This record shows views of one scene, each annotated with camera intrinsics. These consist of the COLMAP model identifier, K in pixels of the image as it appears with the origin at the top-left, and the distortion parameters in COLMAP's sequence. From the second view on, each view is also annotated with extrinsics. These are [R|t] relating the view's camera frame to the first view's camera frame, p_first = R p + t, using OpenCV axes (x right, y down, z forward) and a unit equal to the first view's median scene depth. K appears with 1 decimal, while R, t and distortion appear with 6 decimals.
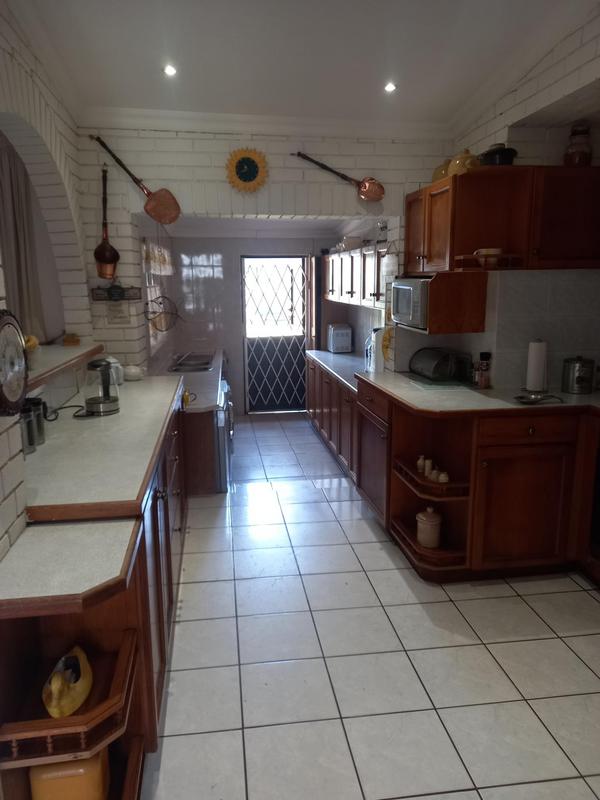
lens RADIAL K [[584.8, 0, 298.4], [0, 584.8, 400.5], [0, 0, 1]] dist [0.030652, -0.034937]
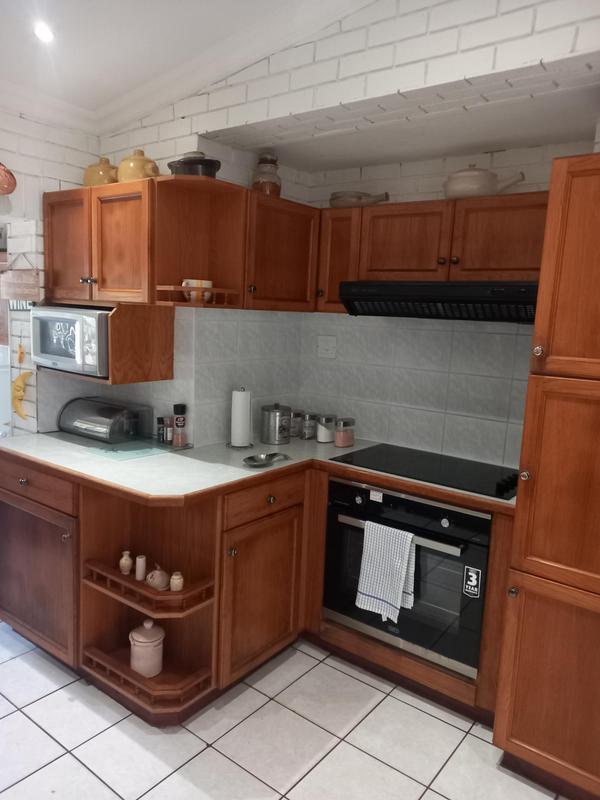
lens RADIAL K [[584.8, 0, 300.5], [0, 584.8, 400.2], [0, 0, 1]] dist [0.030652, -0.034937]
pose [[0.713340, -0.059431, 0.698294, -0.137626], [0.084802, 0.996396, -0.001826, -0.076430], [-0.695668, 0.060519, 0.715809, 0.319062]]
